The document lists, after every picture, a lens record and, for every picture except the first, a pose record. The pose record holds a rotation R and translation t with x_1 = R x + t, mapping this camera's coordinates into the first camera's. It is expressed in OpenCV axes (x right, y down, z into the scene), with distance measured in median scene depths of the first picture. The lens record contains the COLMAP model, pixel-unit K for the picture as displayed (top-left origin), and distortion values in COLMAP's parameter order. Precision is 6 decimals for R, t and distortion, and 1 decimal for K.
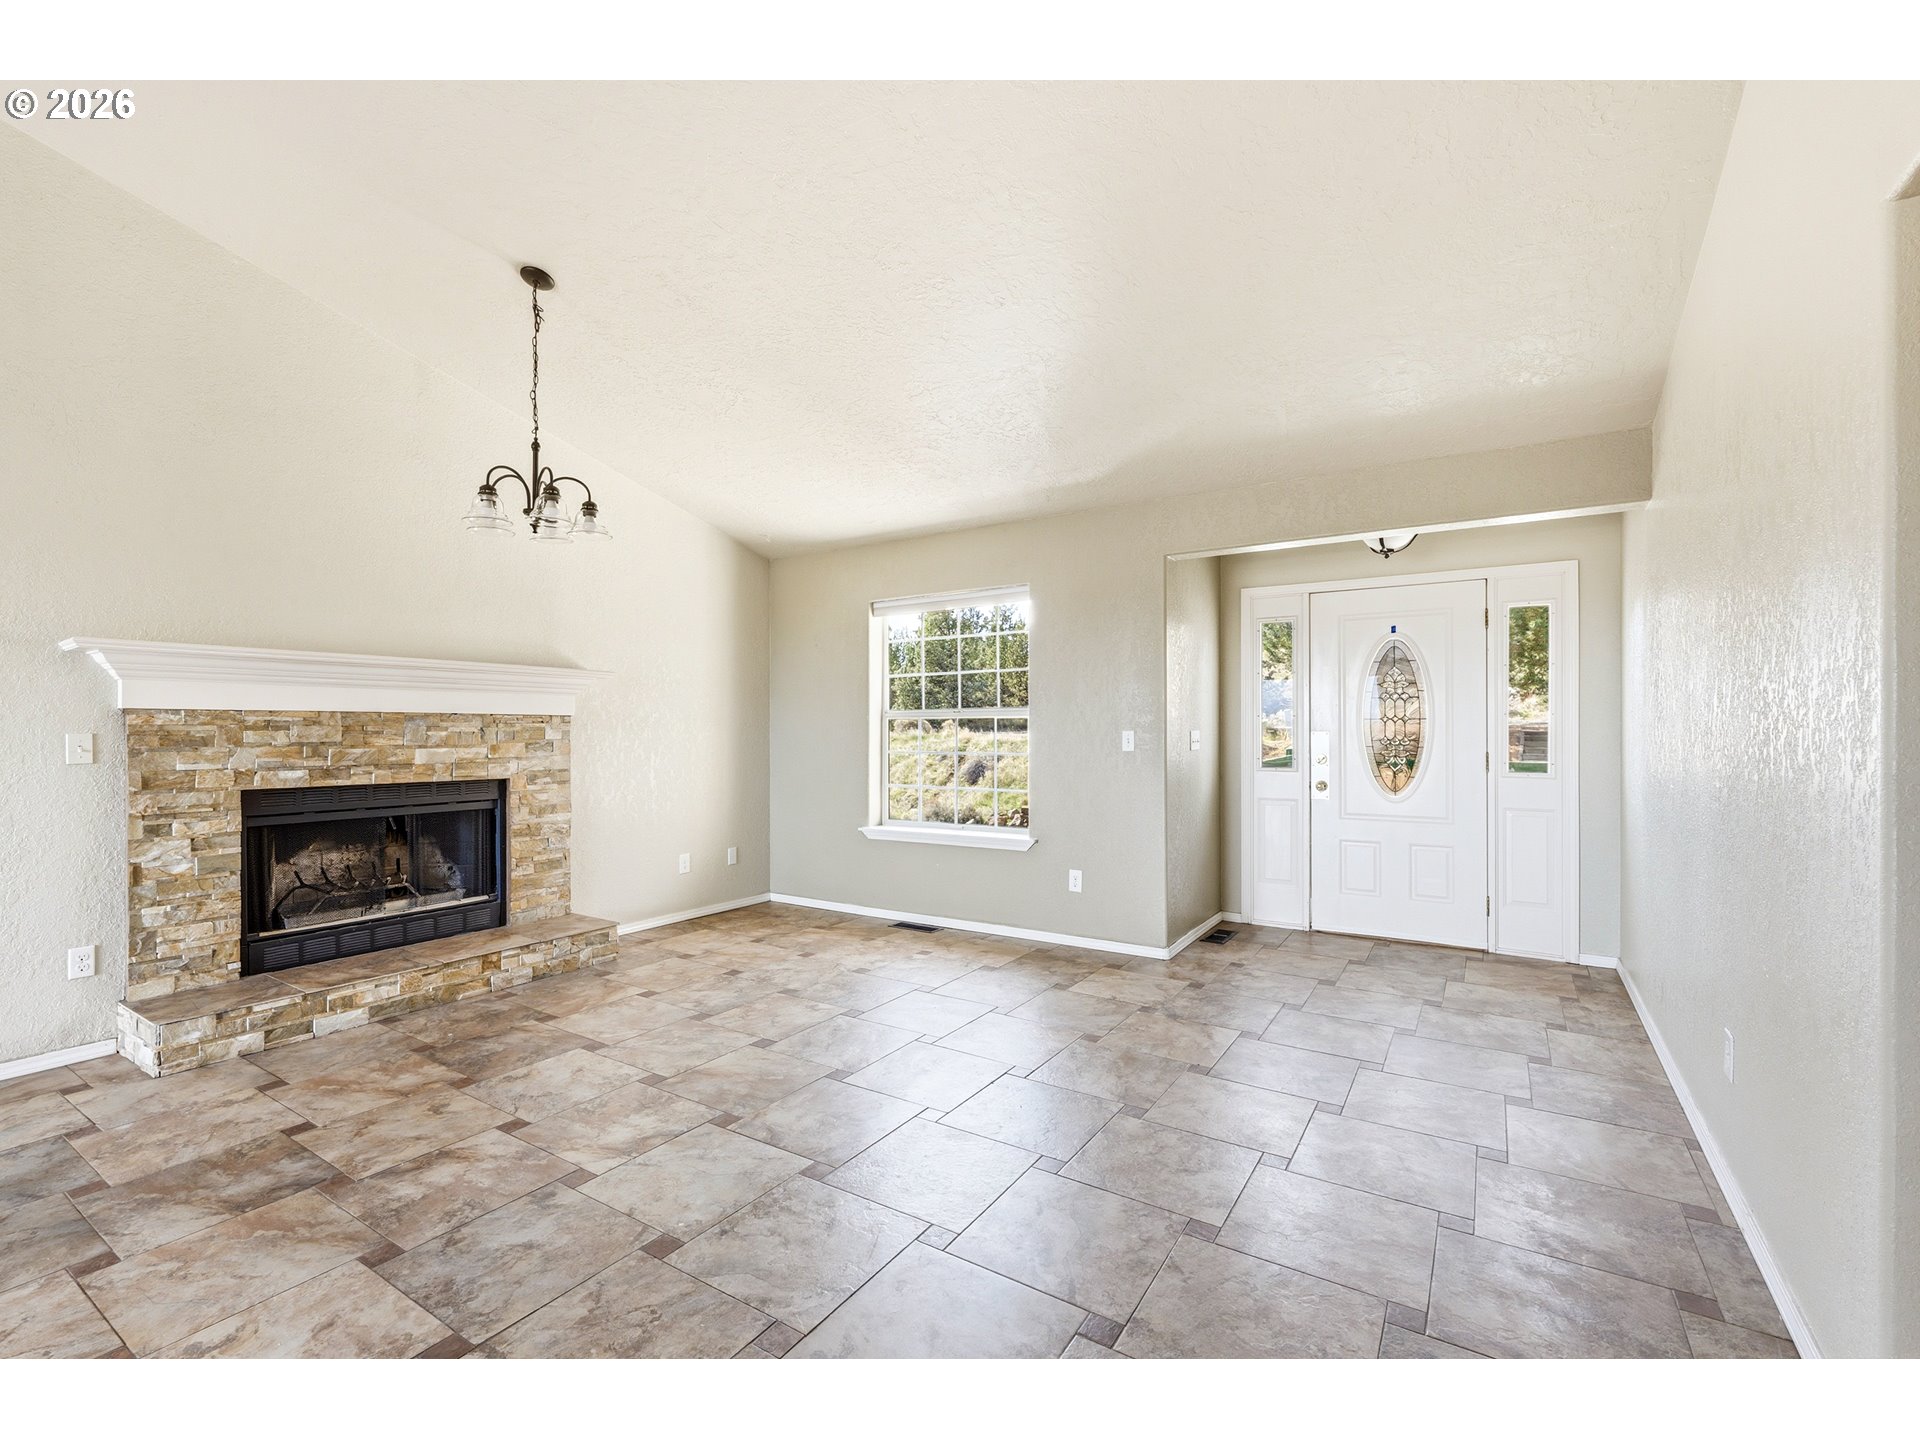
lens RADIAL K [[831.5, 0, 963.2], [0, 831.5, 727.4], [0, 0, 1]] dist [-0.007365, 0.001390]
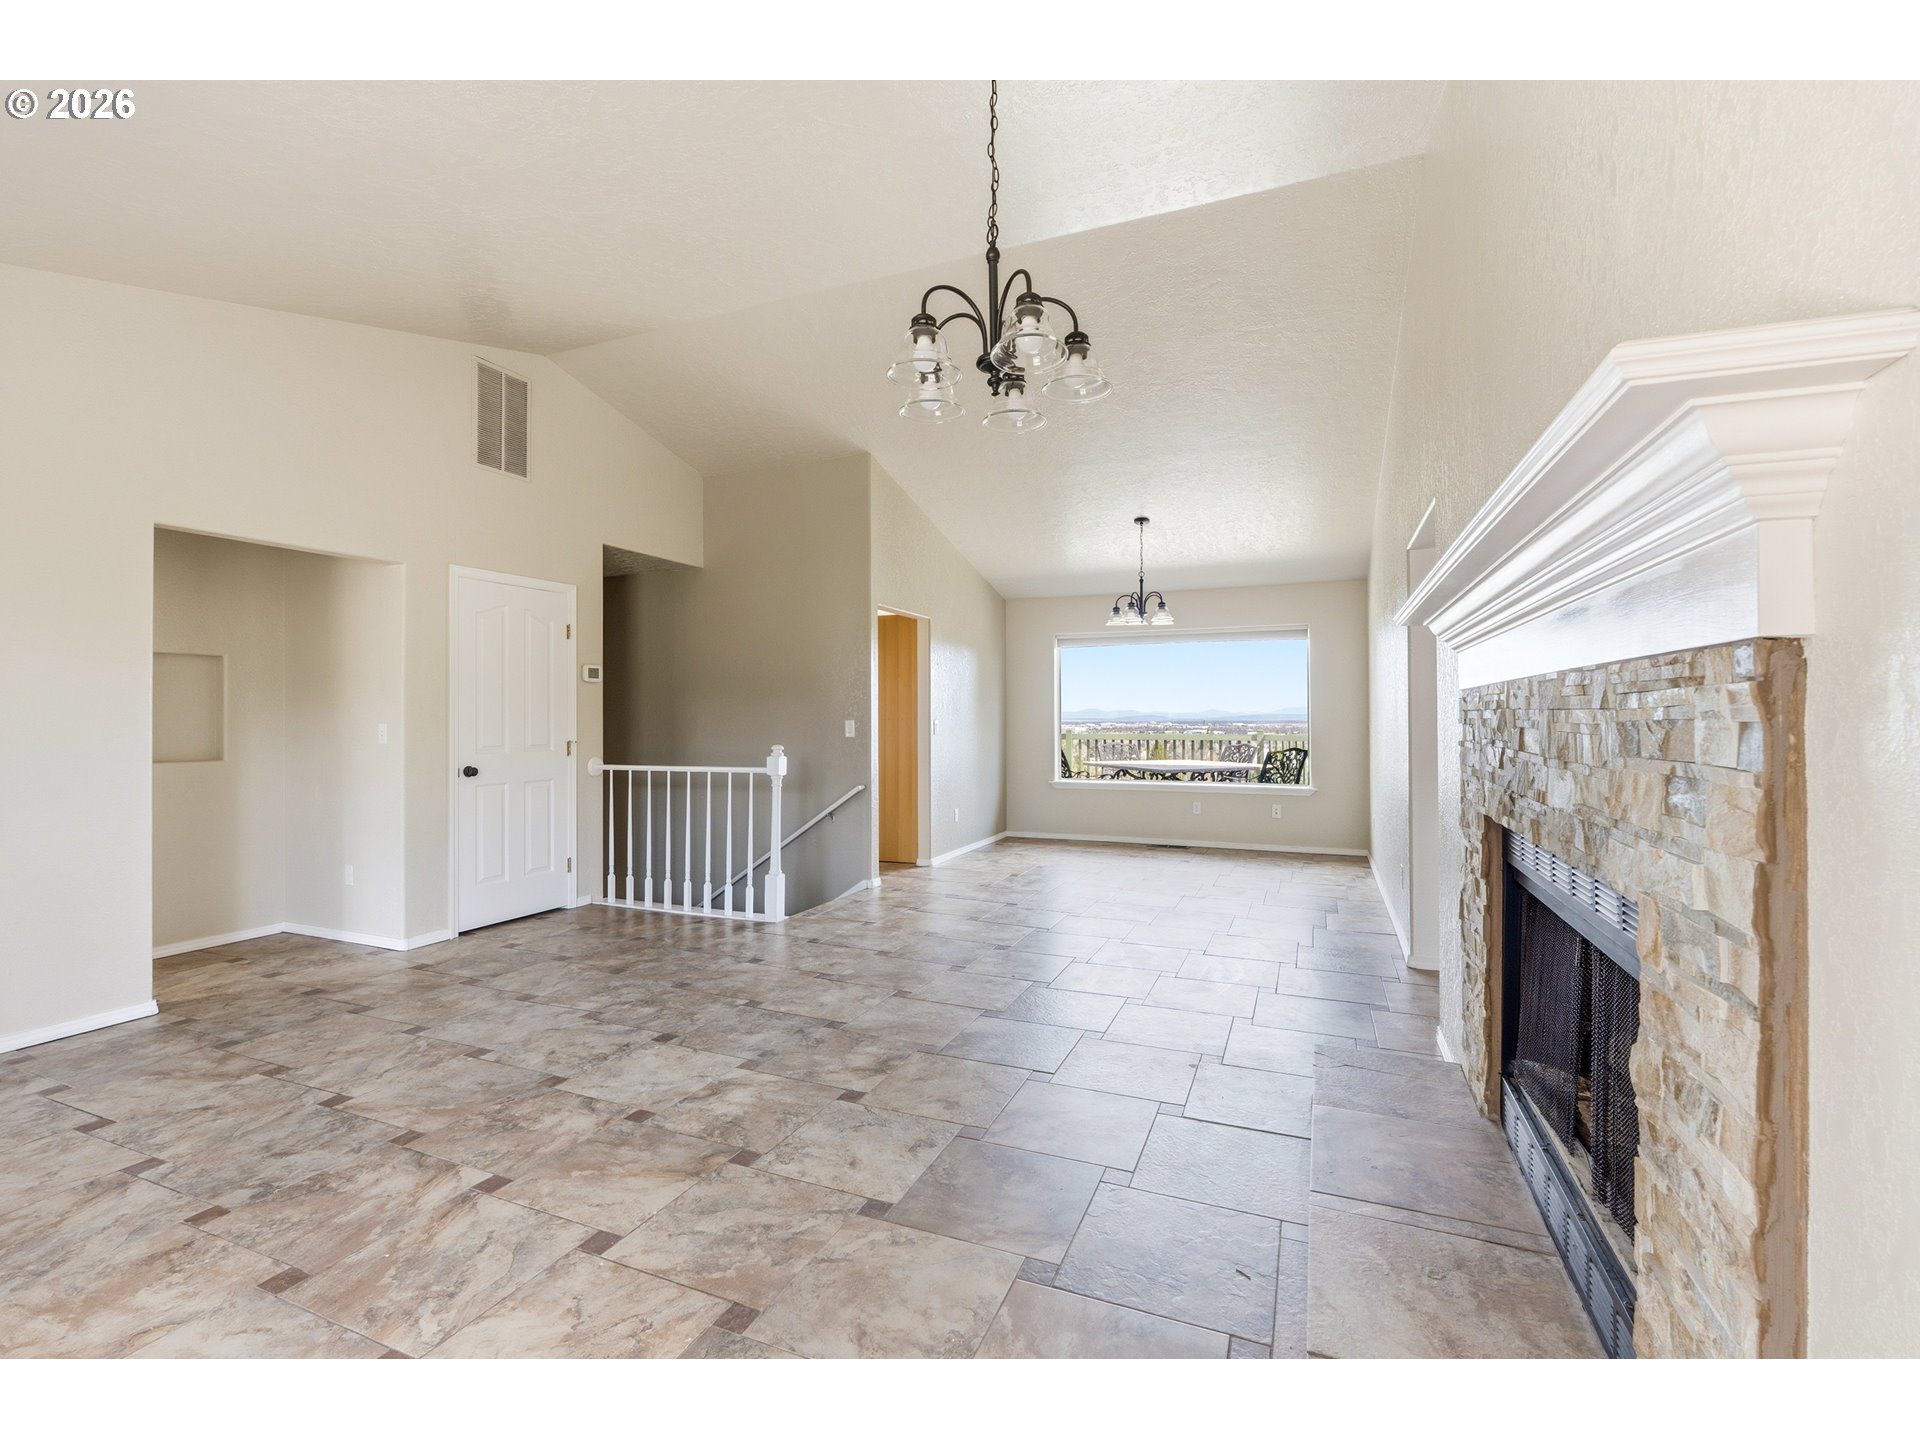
lens RADIAL K [[831.5, 0, 961.2], [0, 831.5, 708.2], [0, 0, 1]] dist [-0.007365, 0.001390]
pose [[-0.985068, 0.000271, -0.172165, -0.500361], [0.003298, 0.999845, -0.017295, 0.007550], [0.172134, -0.017604, -0.984916, 2.074001]]
